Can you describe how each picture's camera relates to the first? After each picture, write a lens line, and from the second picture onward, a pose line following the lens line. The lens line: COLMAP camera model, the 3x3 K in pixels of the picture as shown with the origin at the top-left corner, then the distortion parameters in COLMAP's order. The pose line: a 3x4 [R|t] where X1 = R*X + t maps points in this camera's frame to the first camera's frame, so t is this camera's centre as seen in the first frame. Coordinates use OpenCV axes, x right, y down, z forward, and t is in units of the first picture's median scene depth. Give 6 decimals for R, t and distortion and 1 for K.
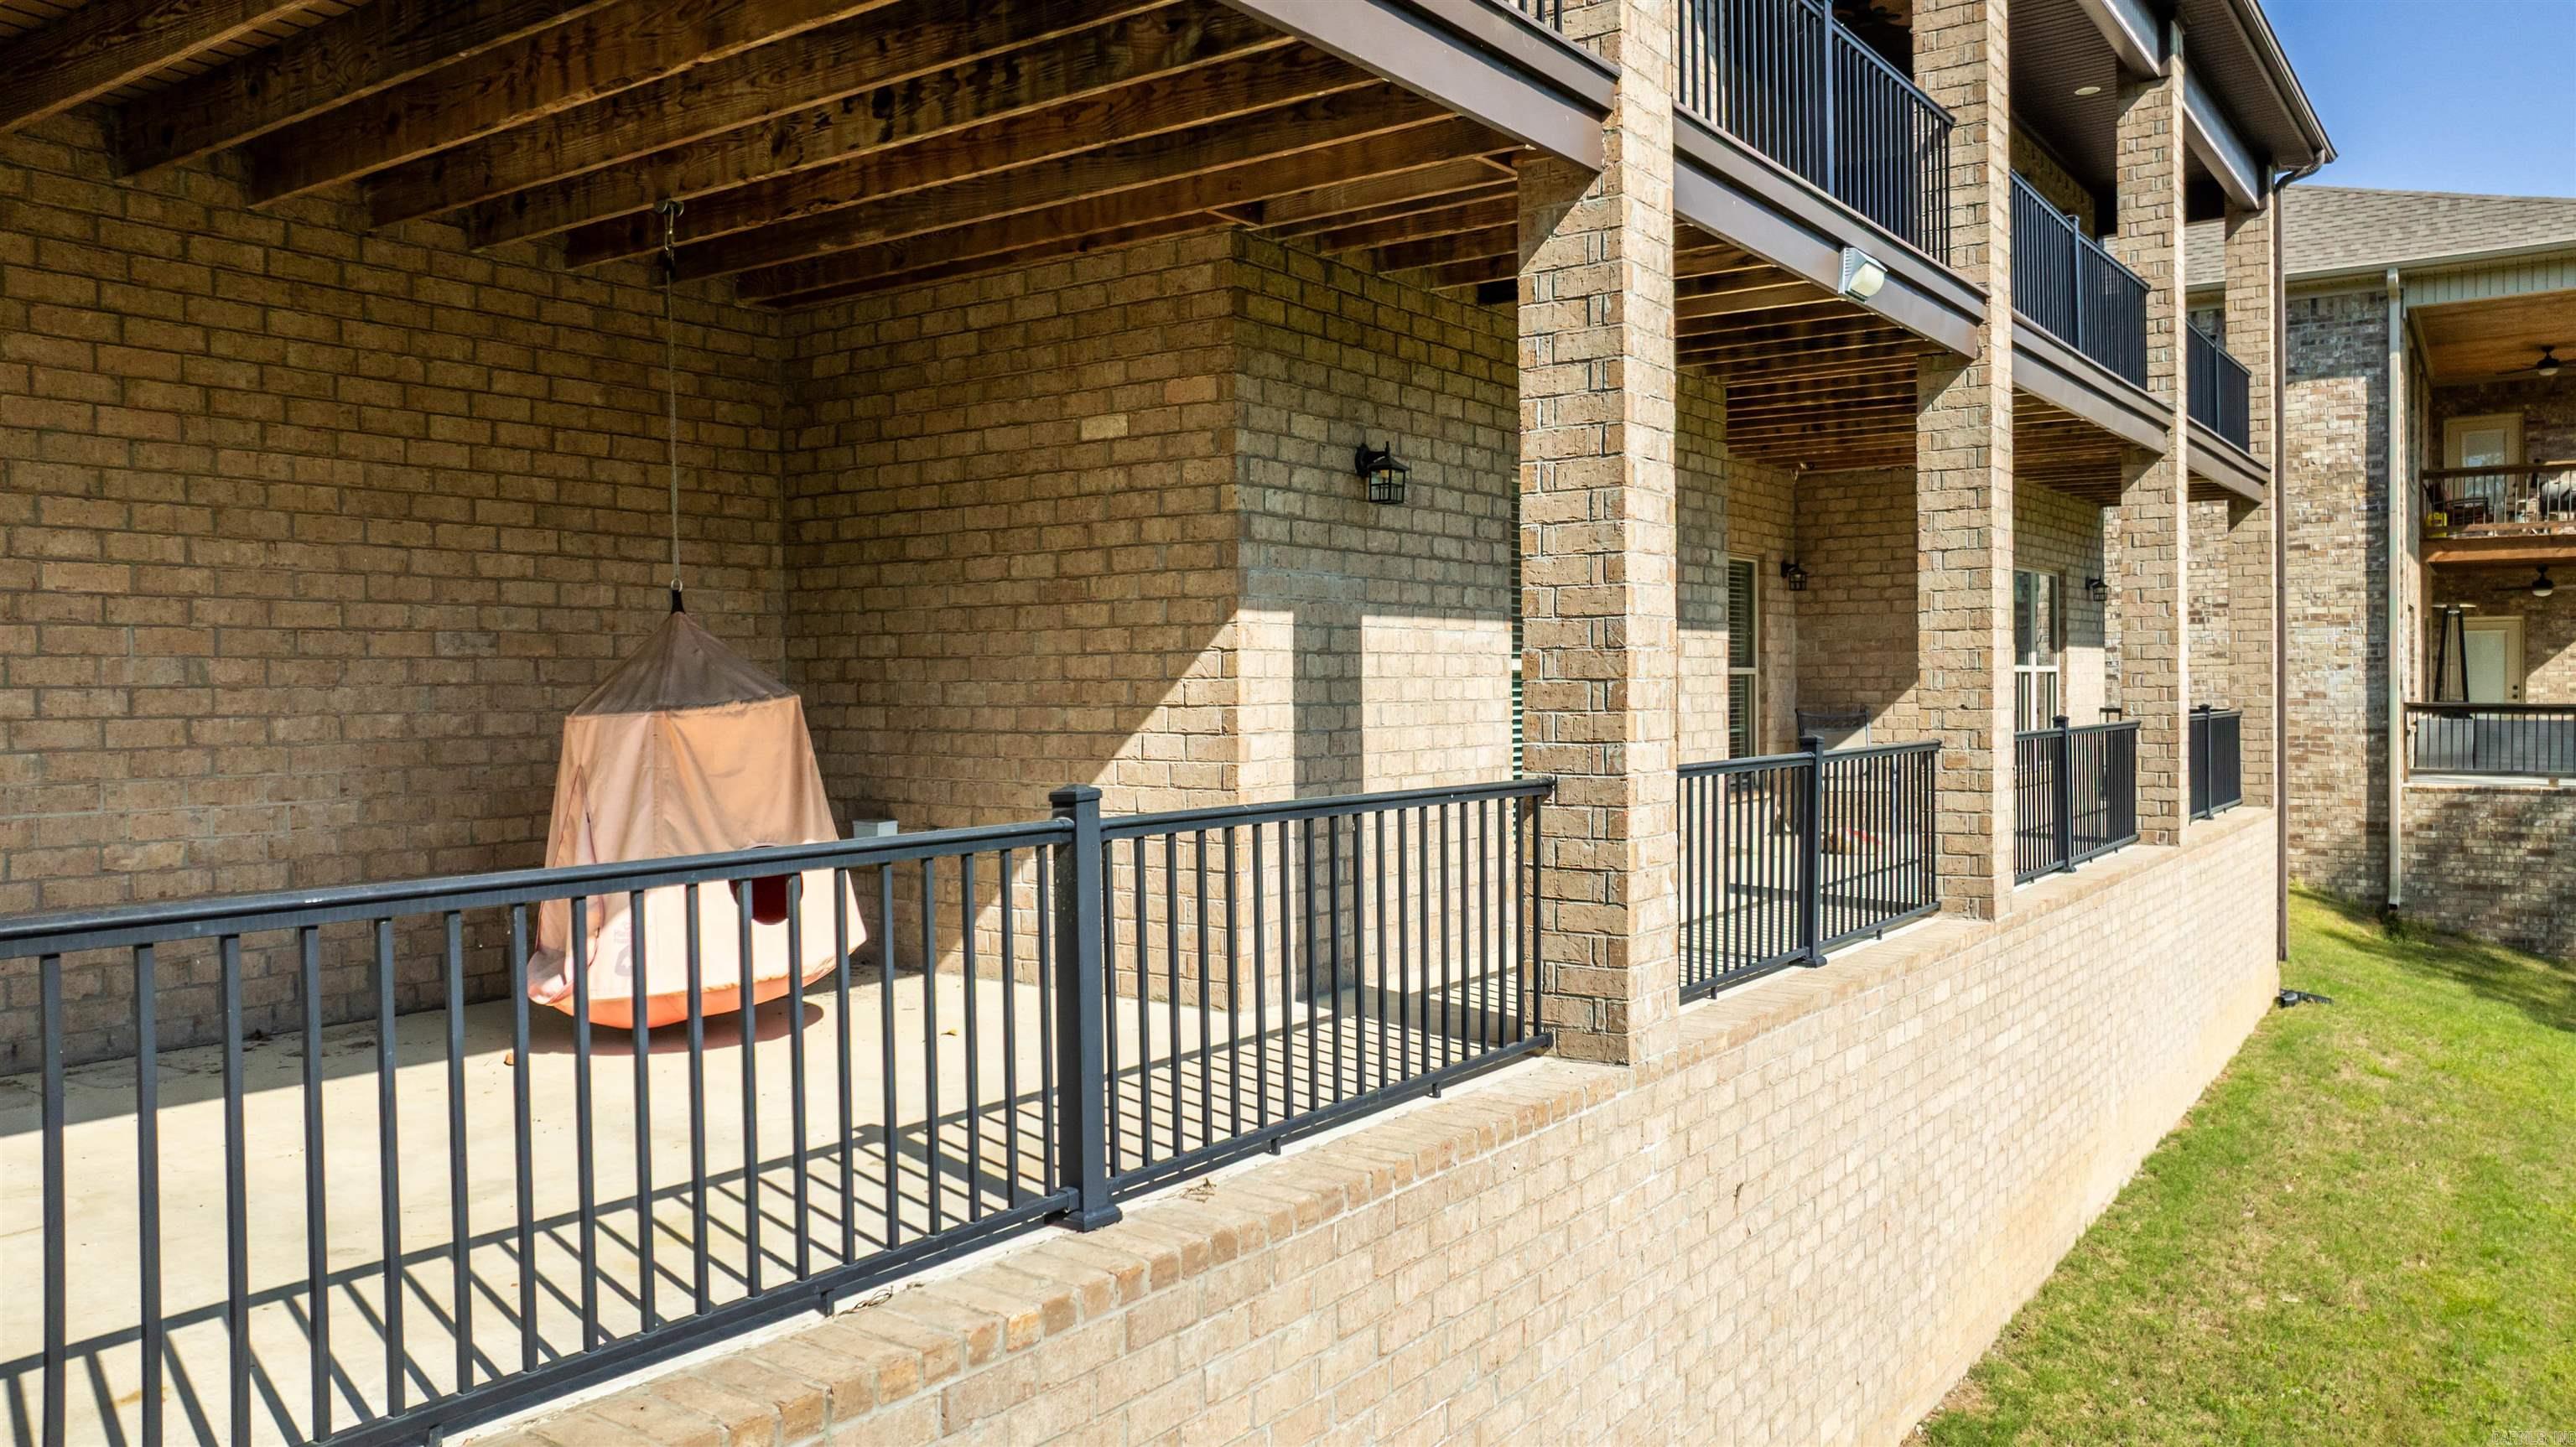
lens RADIAL K [[1837.6, 0, 1288.0], [0, 1837.6, 723.5], [0, 0, 1]] dist [-0.021960, -0.002253]
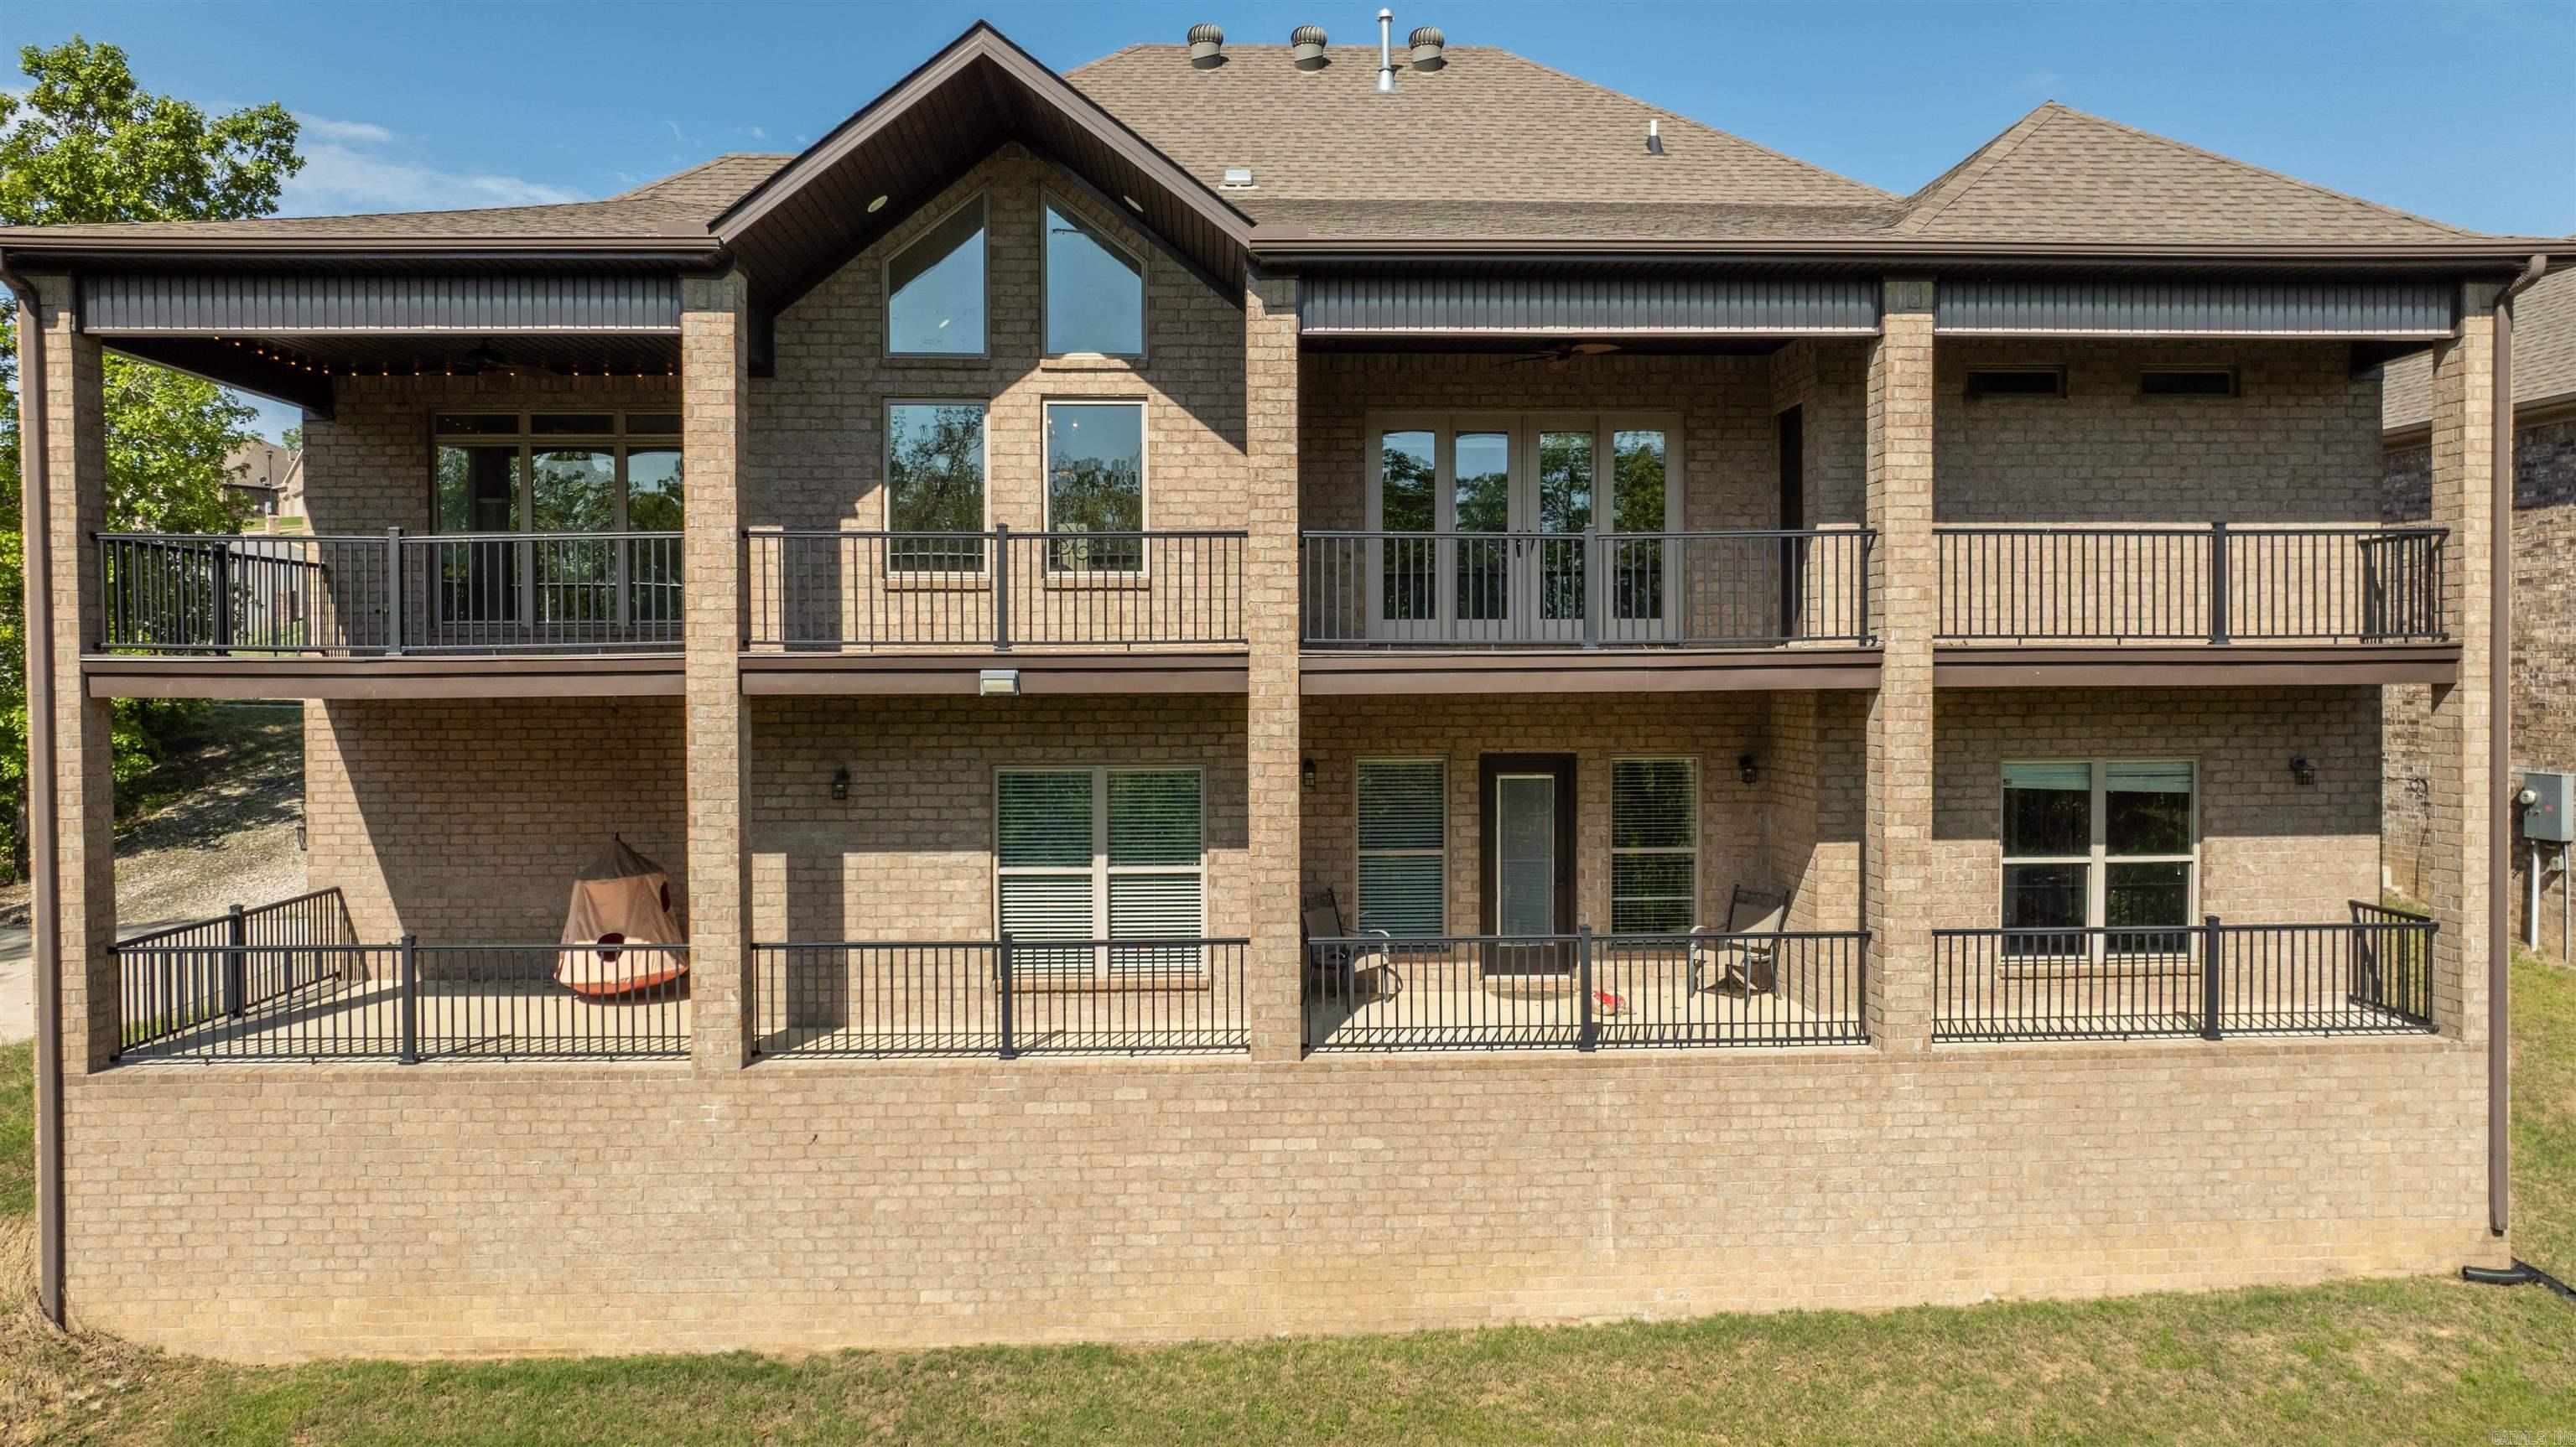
lens RADIAL K [[1837.6, 0, 1288.0], [0, 1837.6, 723.5], [0, 0, 1]] dist [-0.021960, -0.002253]
pose [[0.612909, 0.027271, -0.789683, 2.147998], [-0.015506, 0.999627, 0.022487, -0.278180], [0.790001, -0.001538, 0.613103, 0.129650]]
